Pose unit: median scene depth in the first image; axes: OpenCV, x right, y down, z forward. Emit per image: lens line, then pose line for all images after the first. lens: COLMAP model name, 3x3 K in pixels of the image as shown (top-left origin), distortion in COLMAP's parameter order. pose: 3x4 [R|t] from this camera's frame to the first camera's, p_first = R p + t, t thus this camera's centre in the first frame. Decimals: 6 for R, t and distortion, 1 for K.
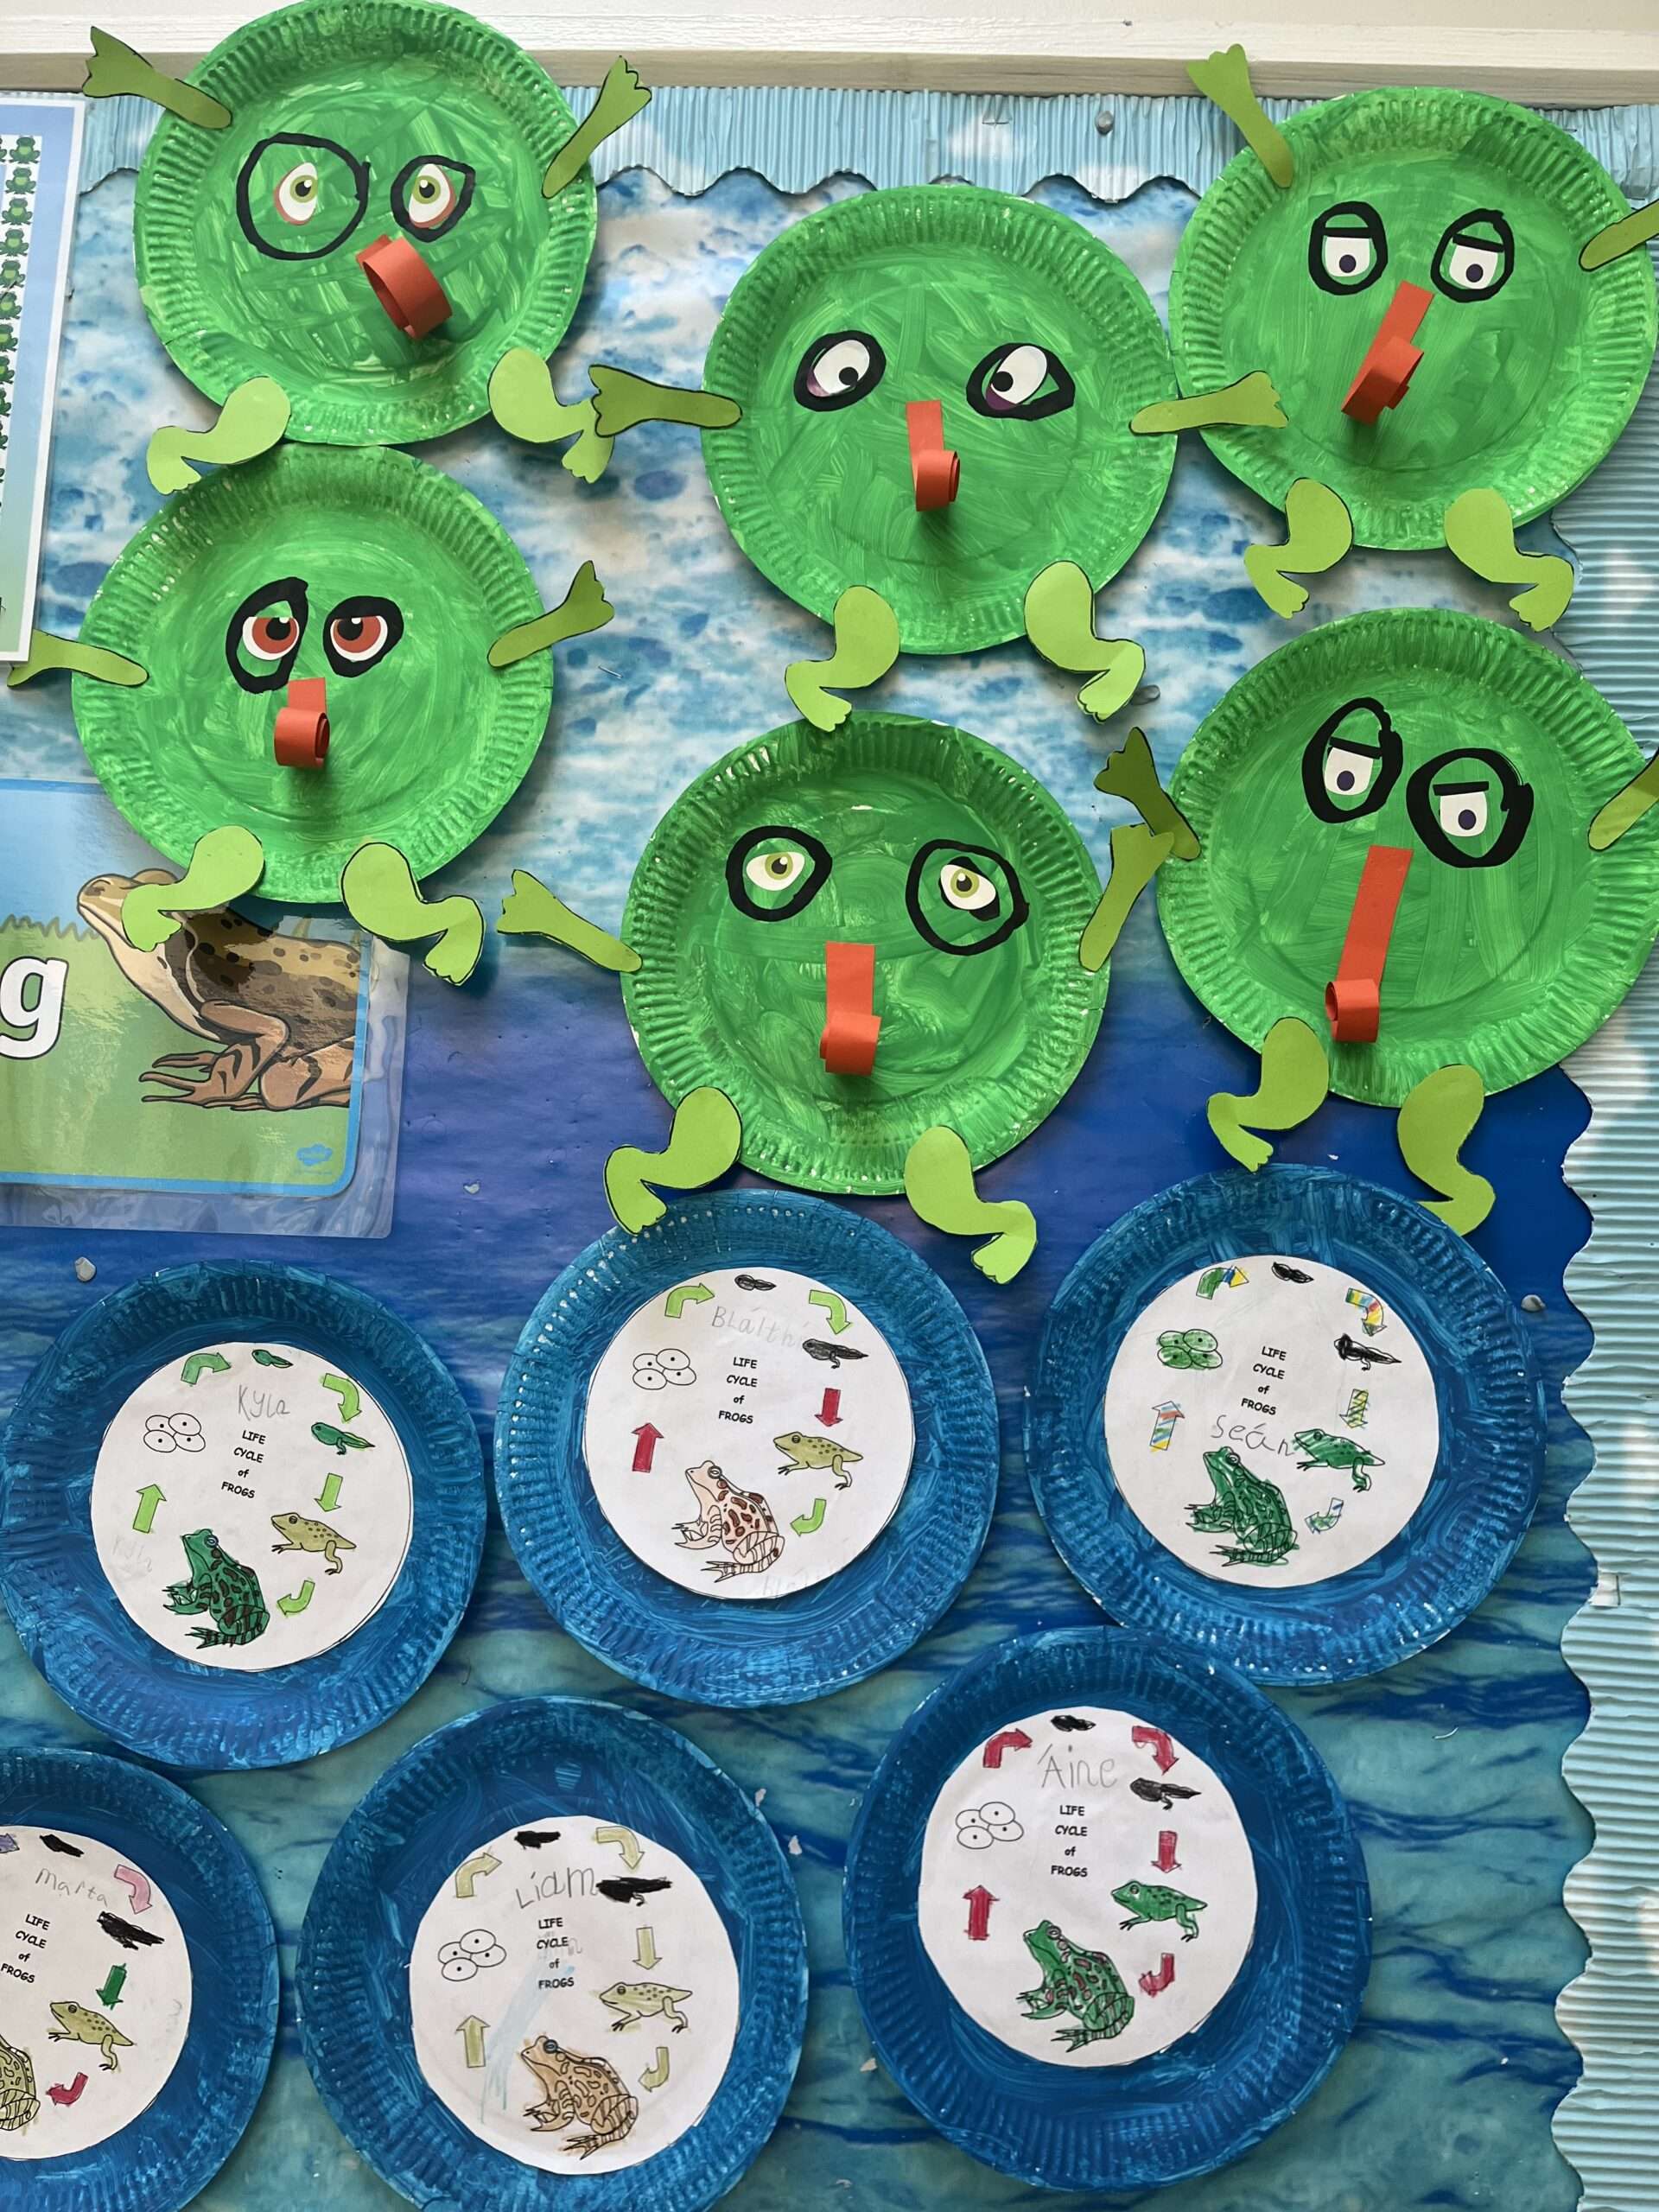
lens RADIAL K [[1476.4, 0, 823.9], [0, 1476.4, 1123.0], [0, 0, 1]] dist [0.046810, -0.060518]
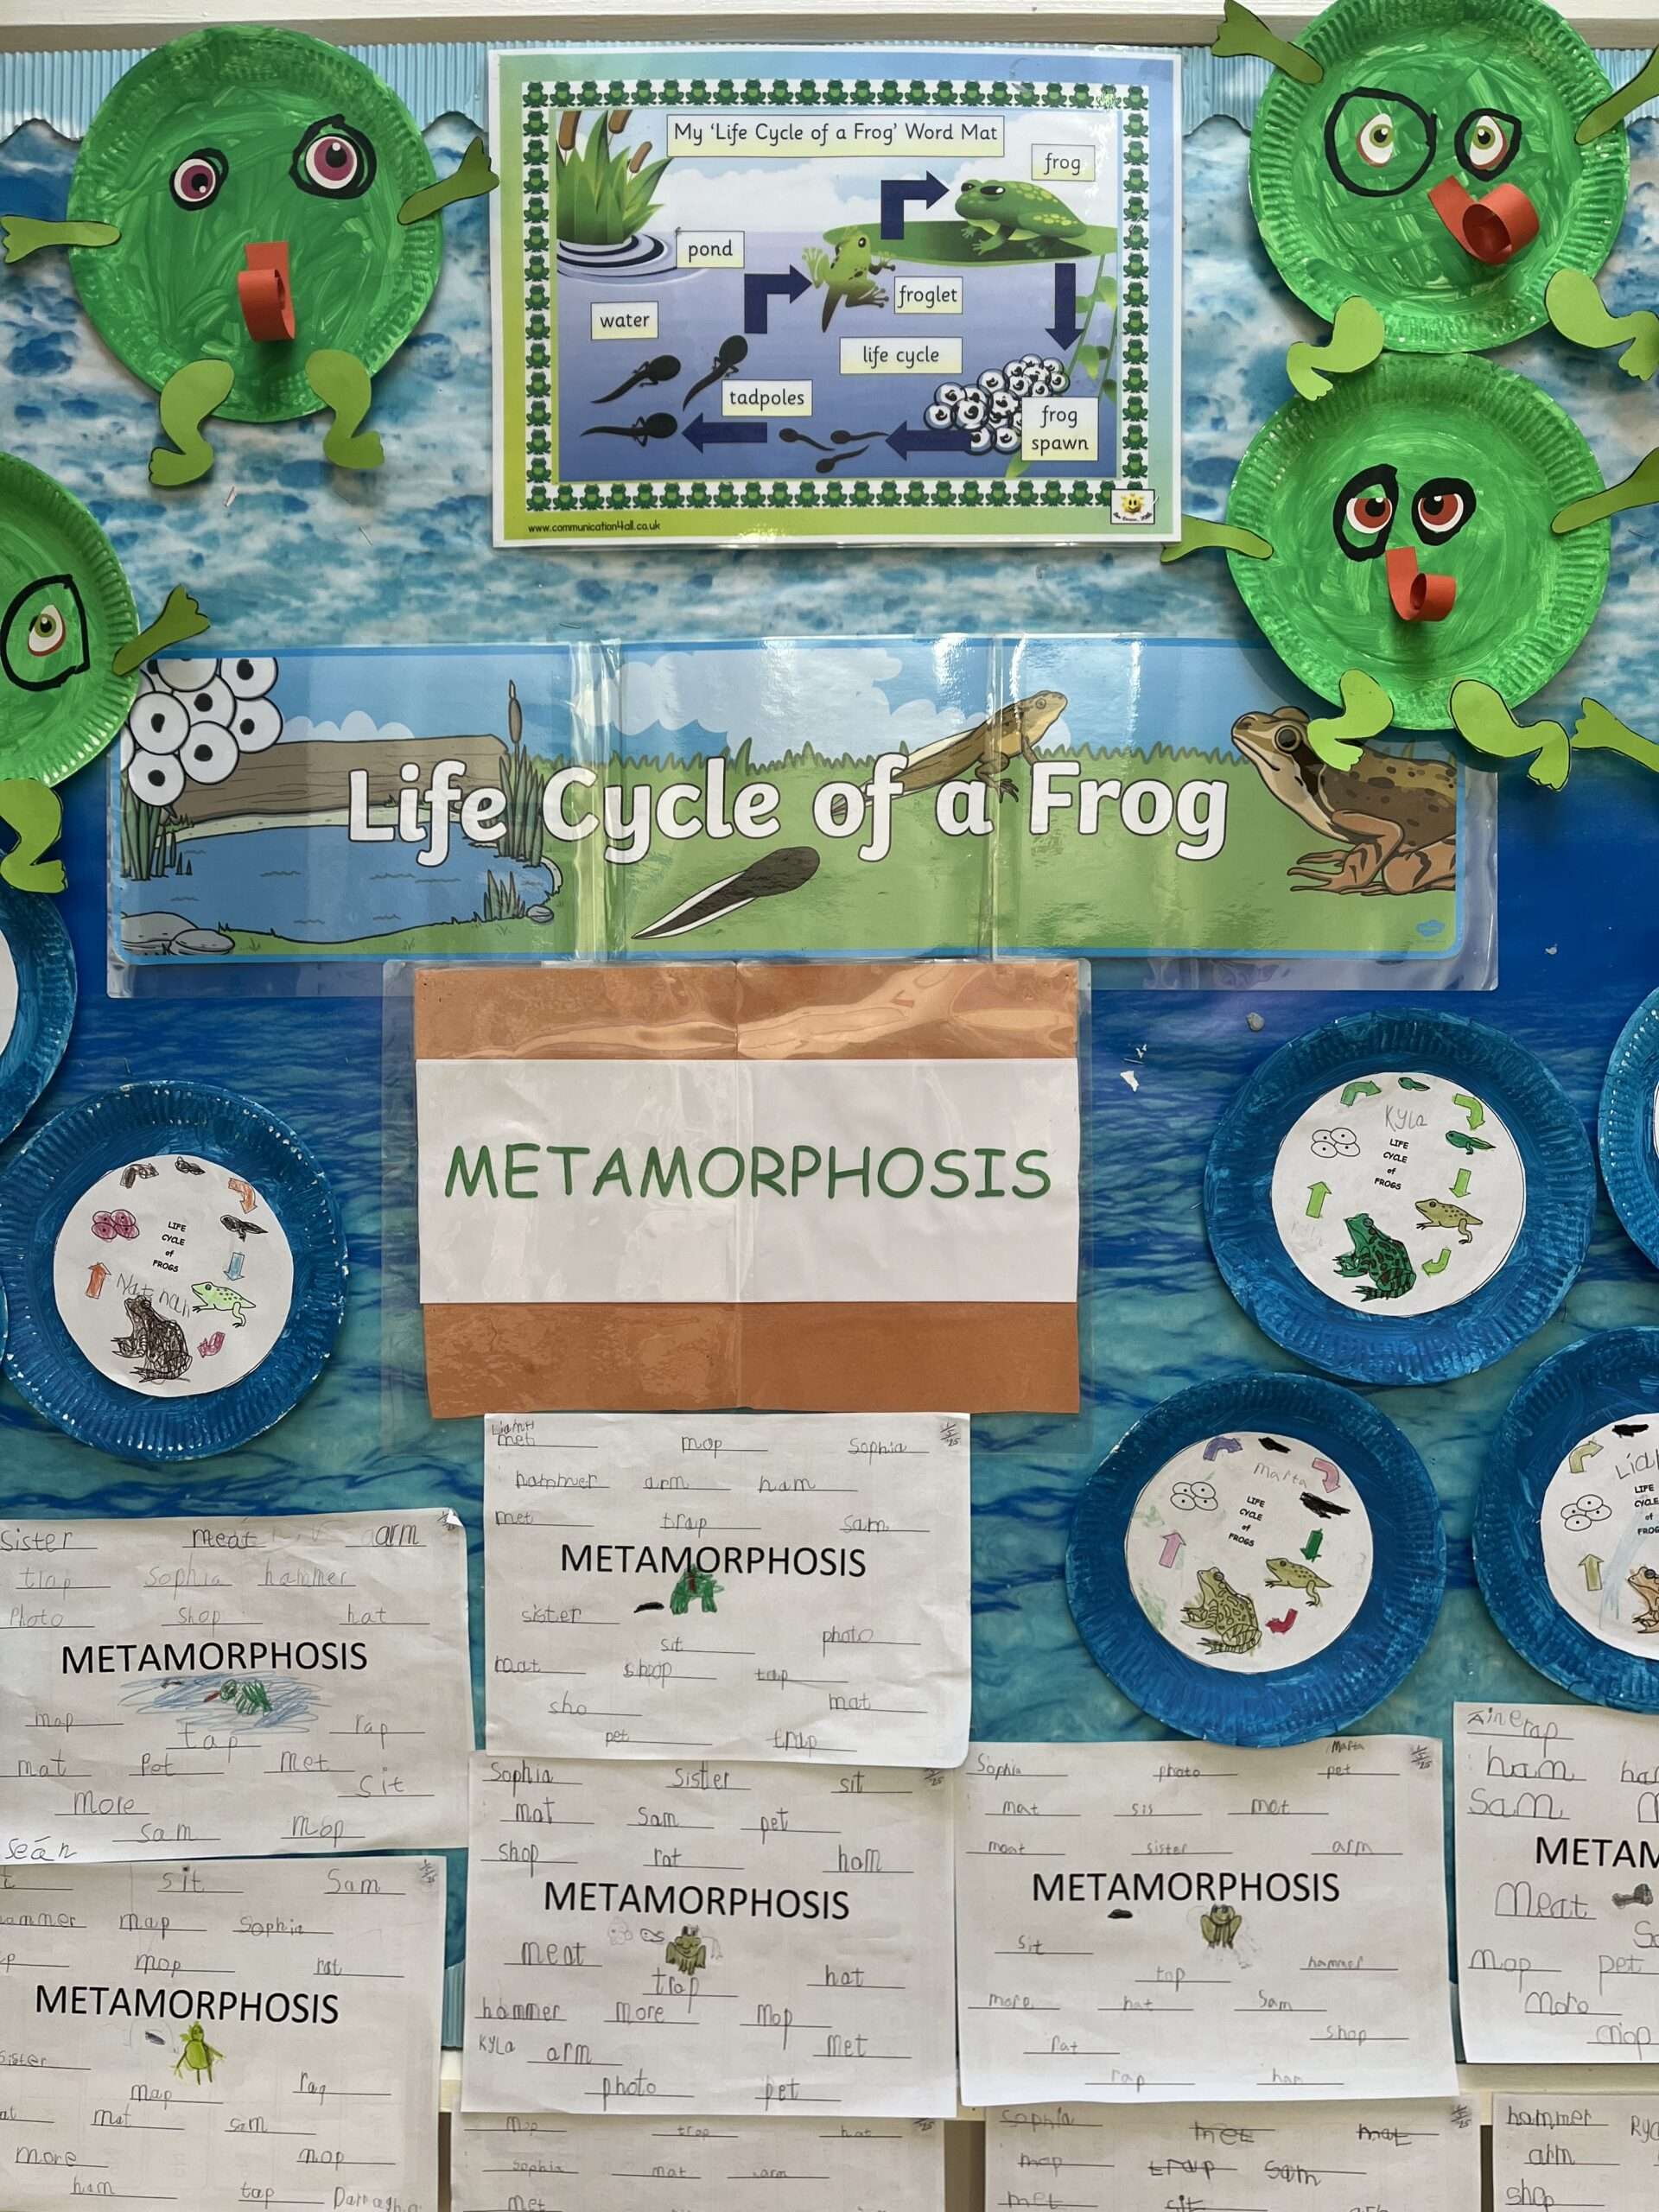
lens RADIAL K [[1476.4, 0, 823.9], [0, 1476.4, 1123.0], [0, 0, 1]] dist [0.046810, -0.060518]
pose [[0.999517, -0.030368, 0.006539, -0.868760], [0.029622, 0.995158, 0.093722, 0.052259], [-0.009354, -0.093483, 0.995577, -0.294285]]
